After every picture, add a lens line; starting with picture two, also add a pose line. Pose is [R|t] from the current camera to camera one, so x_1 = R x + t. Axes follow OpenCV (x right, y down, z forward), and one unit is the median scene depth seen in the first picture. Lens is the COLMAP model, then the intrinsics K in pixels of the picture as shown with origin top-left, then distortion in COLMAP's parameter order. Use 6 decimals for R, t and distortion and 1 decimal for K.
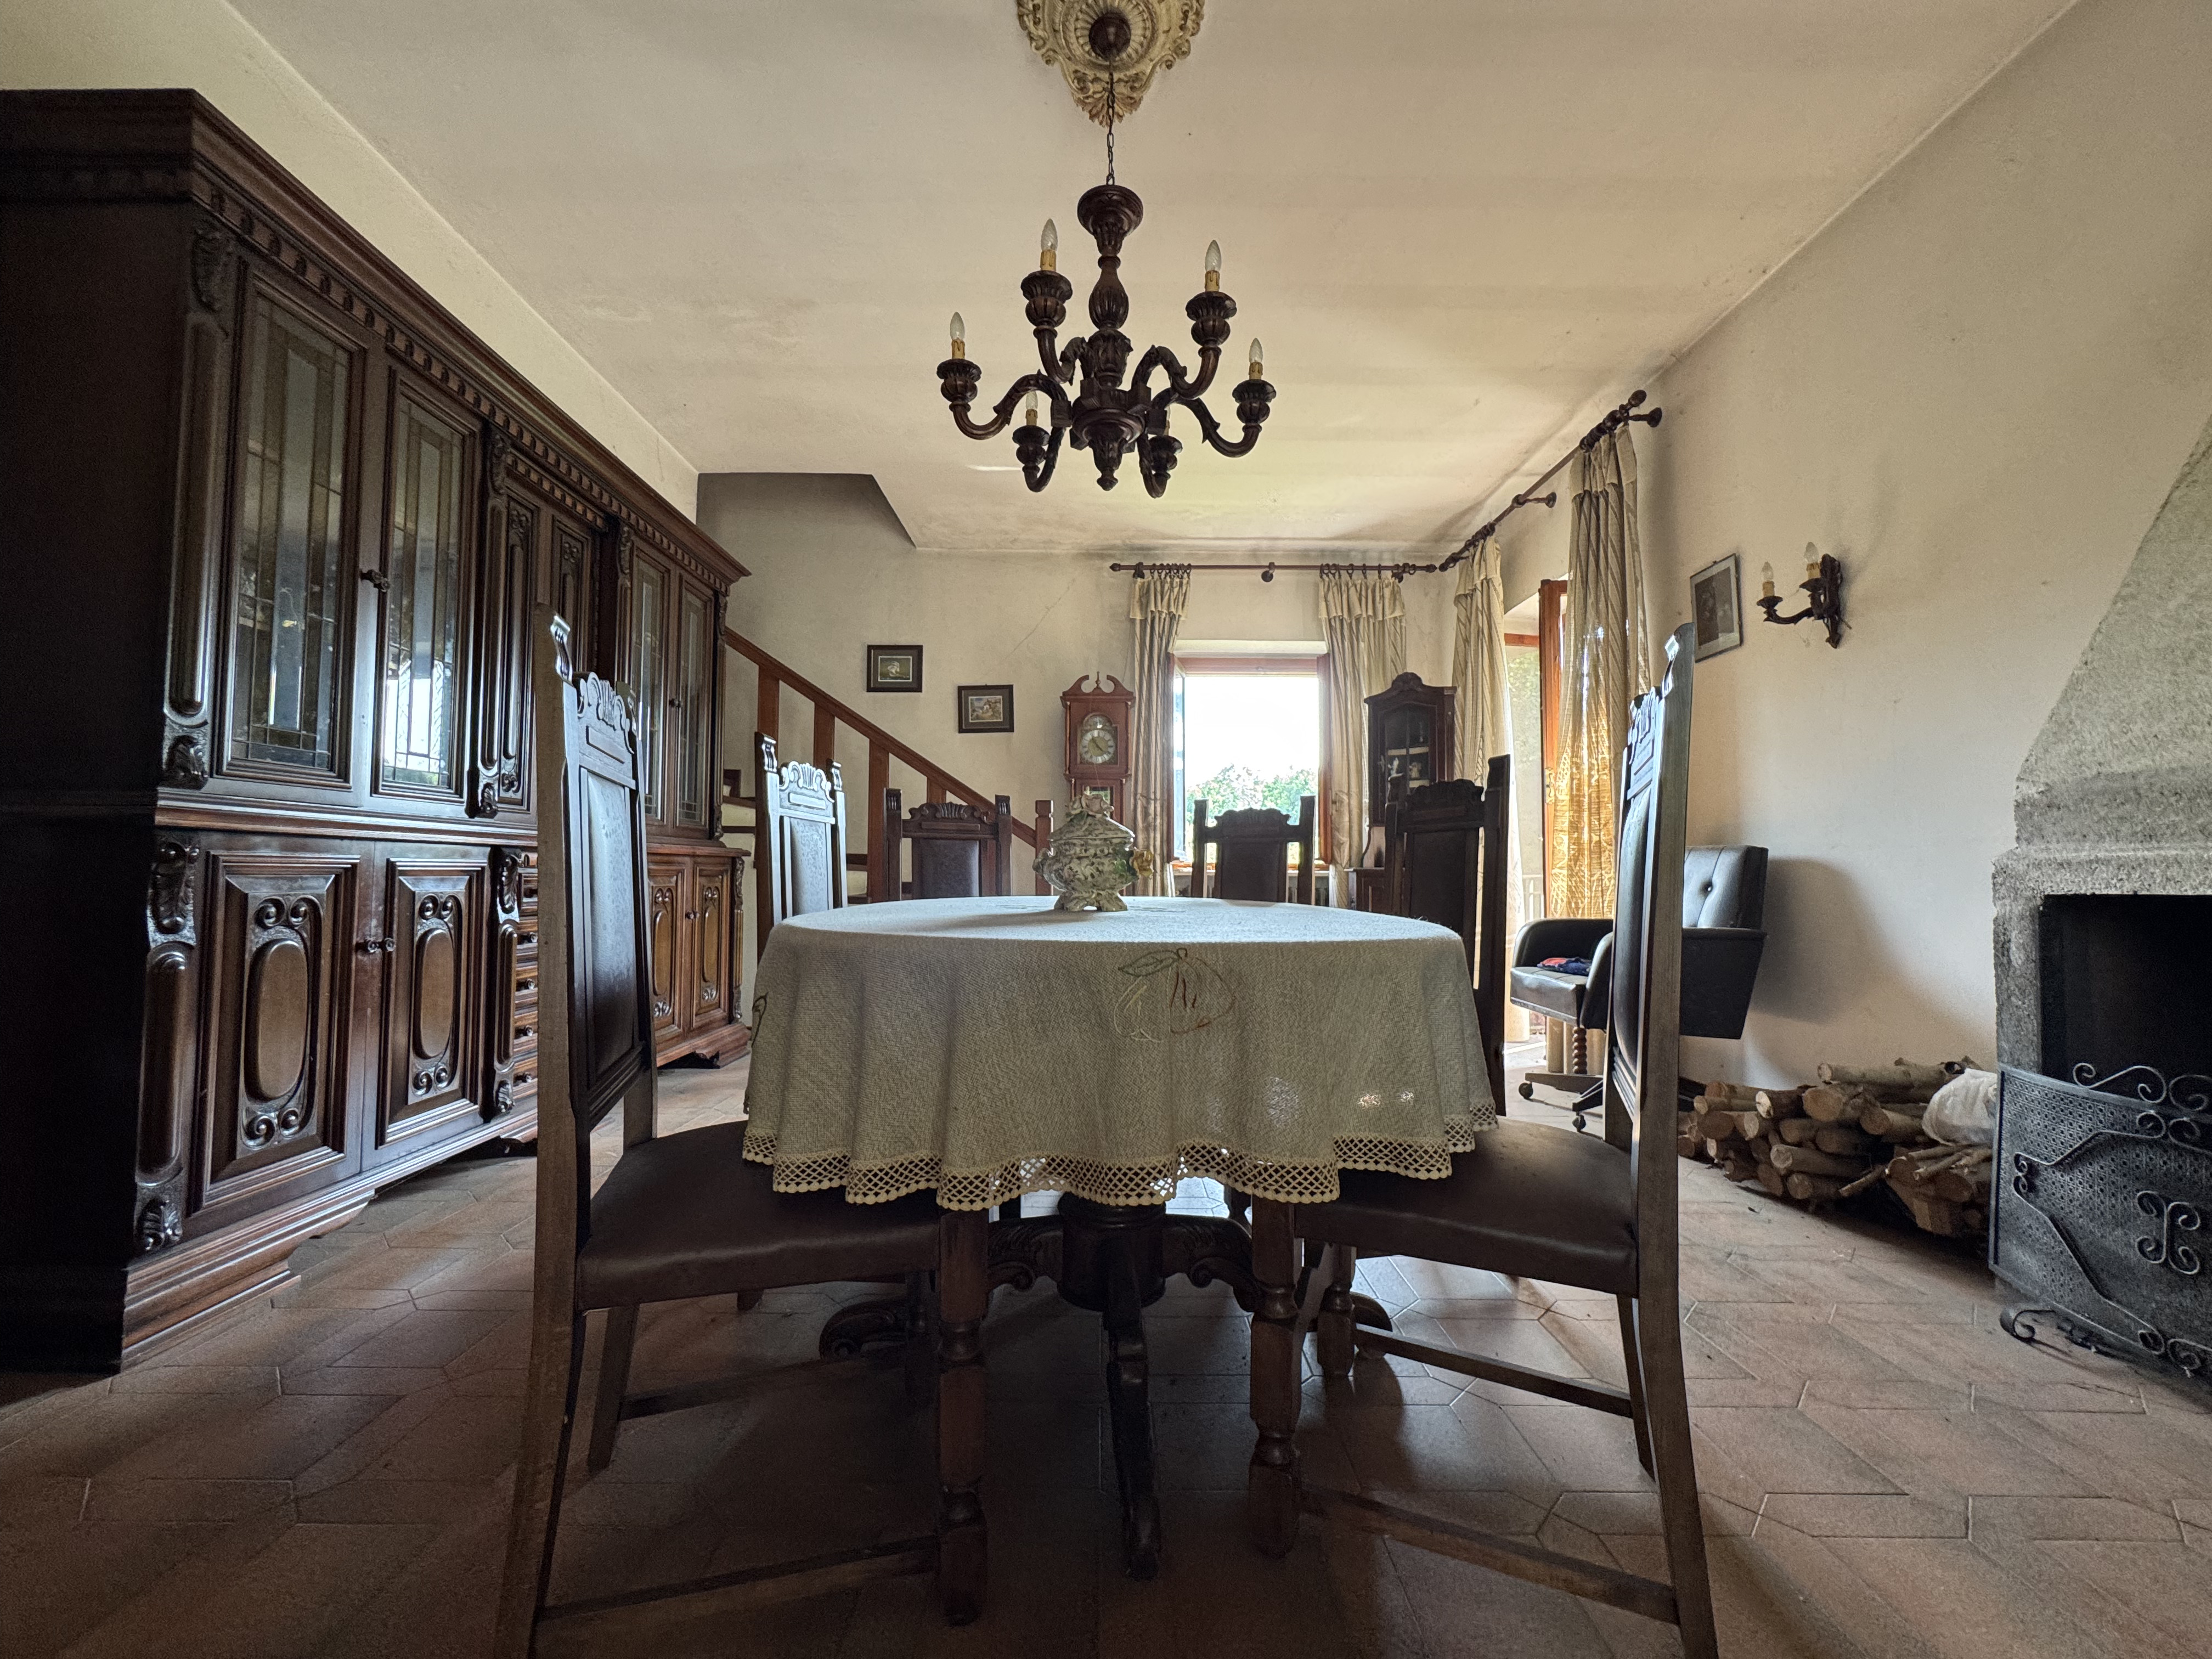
lens RADIAL K [[890.5, 0, 1099.9], [0, 890.5, 835.3], [0, 0, 1]] dist [0.000105, -0.000035]
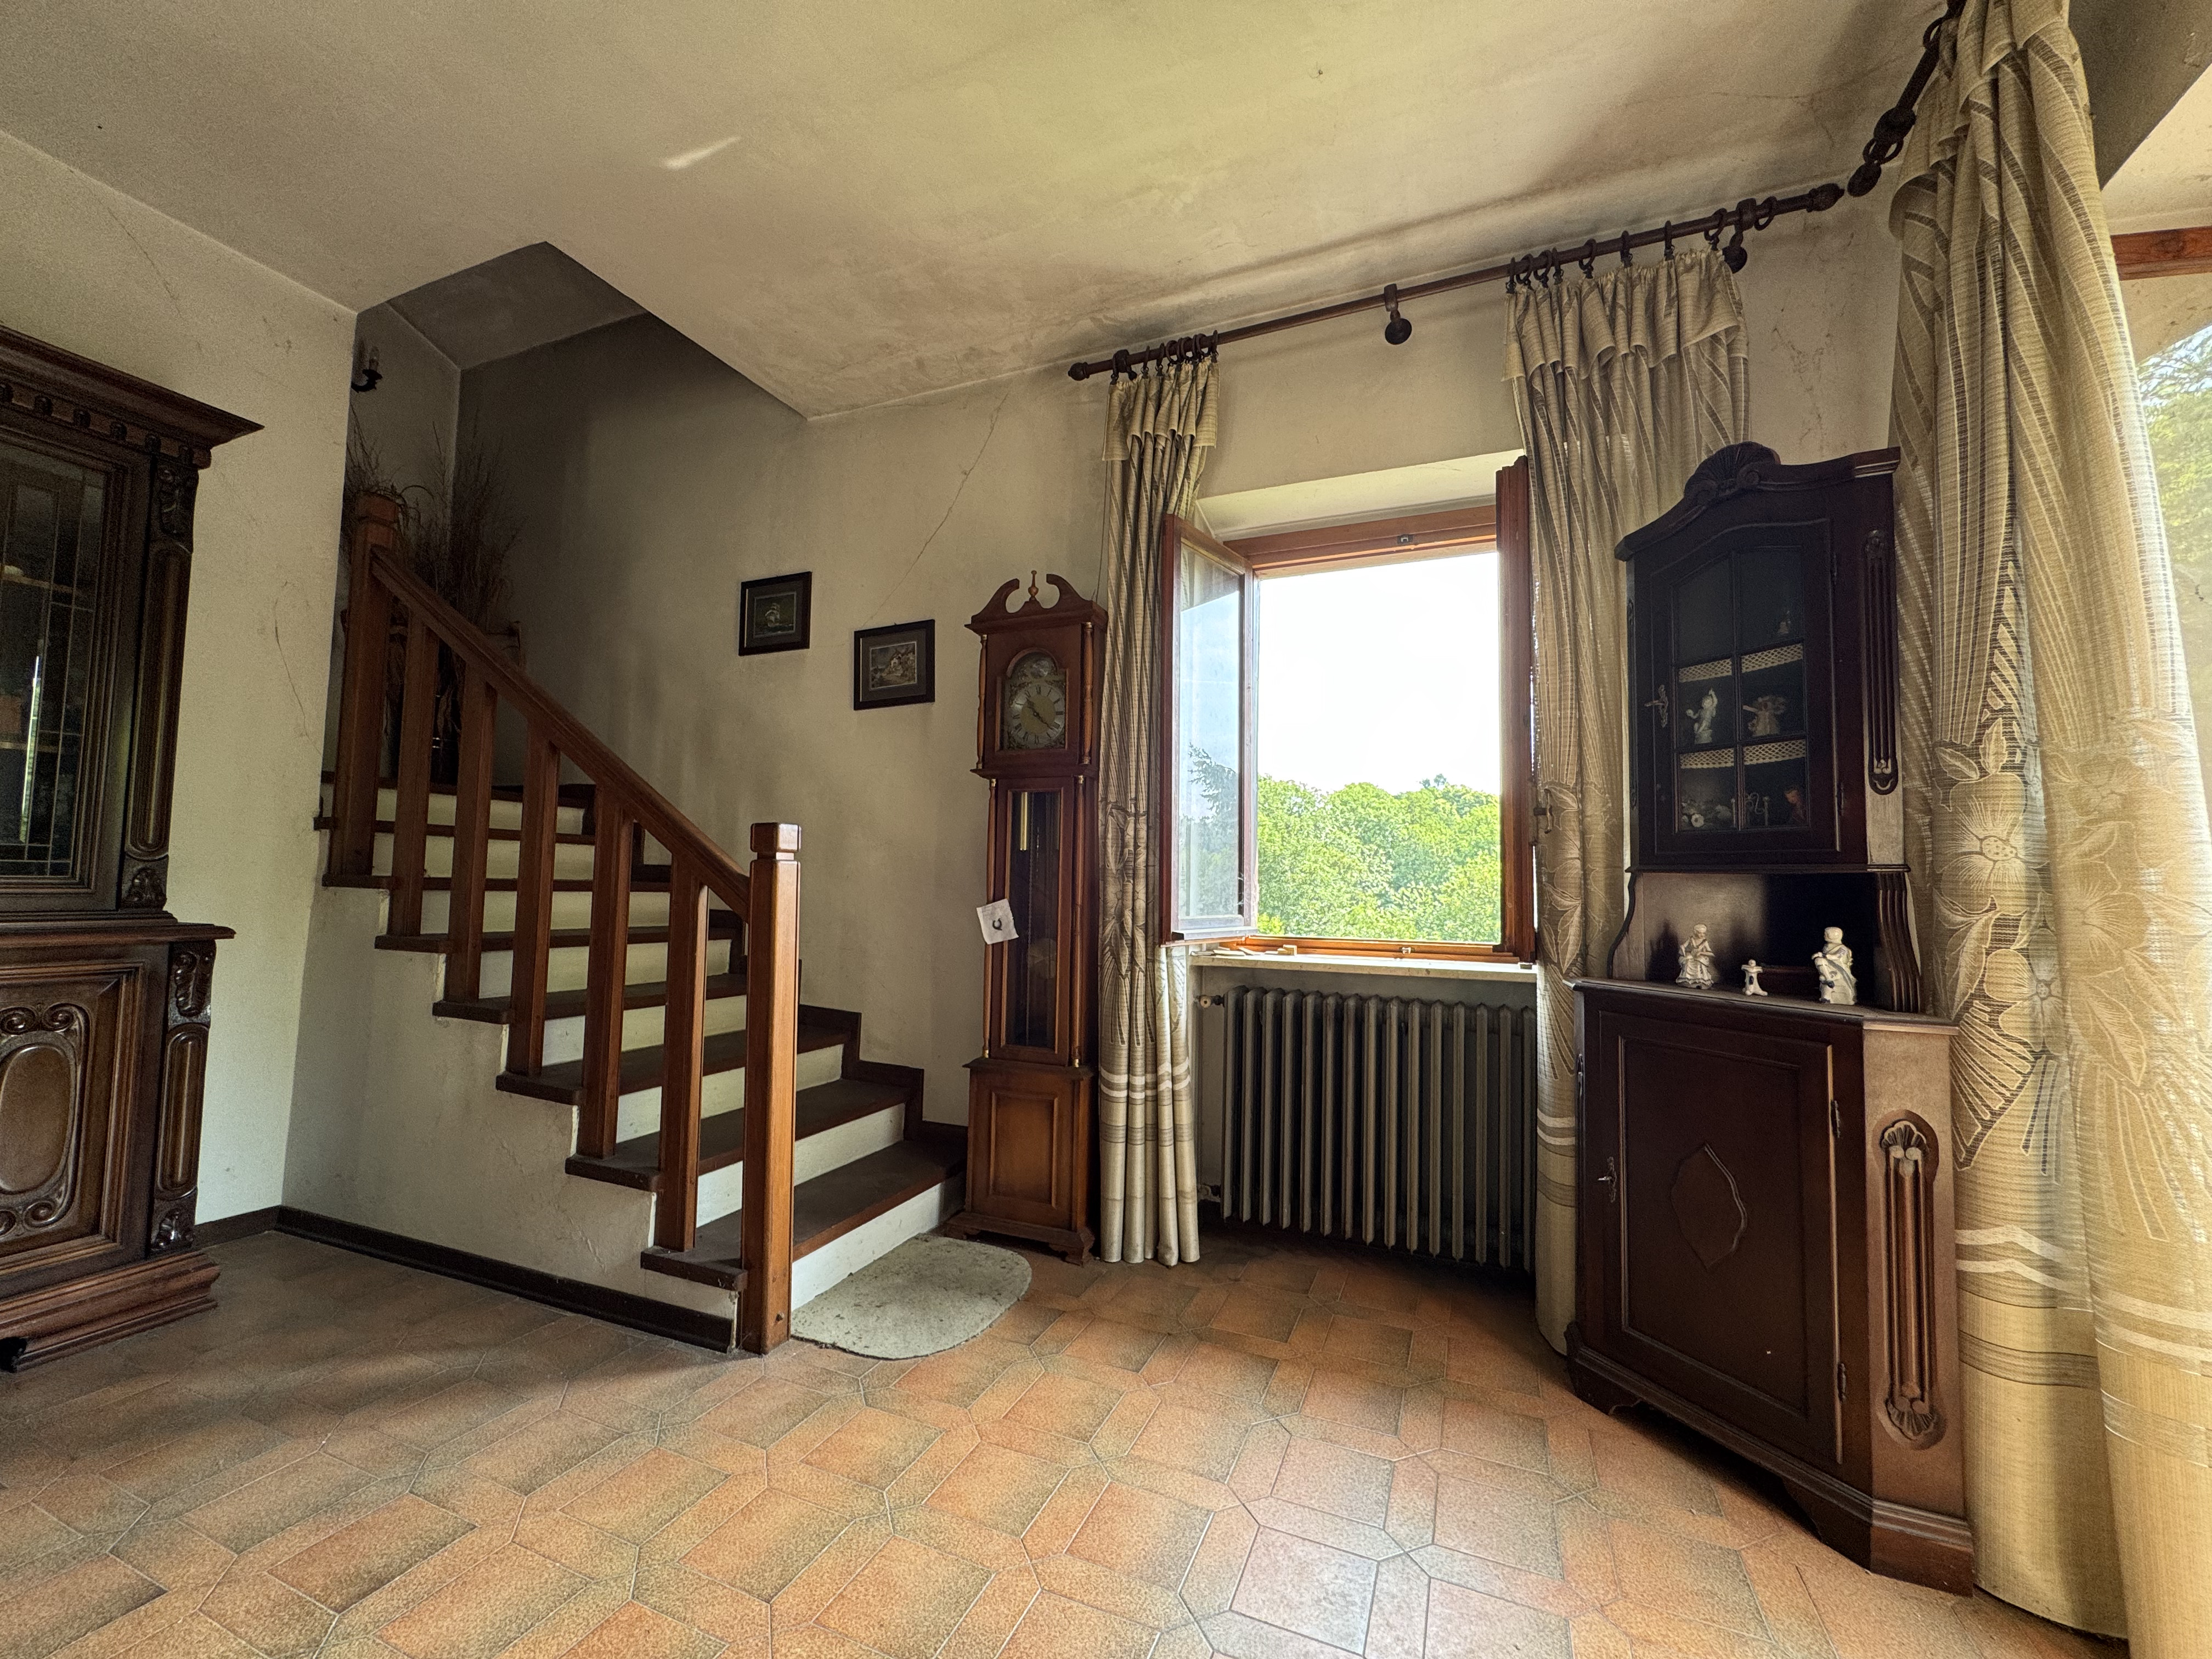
lens RADIAL K [[881.6, 0, 1109.3], [0, 881.6, 834.4], [0, 0, 1]] dist [-0.002584, -0.000216]
pose [[0.921671, -0.012453, -0.387773, 0.232184], [0.005602, 0.999808, -0.018793, -0.019886], [0.387932, 0.015149, 0.921563, 0.538668]]
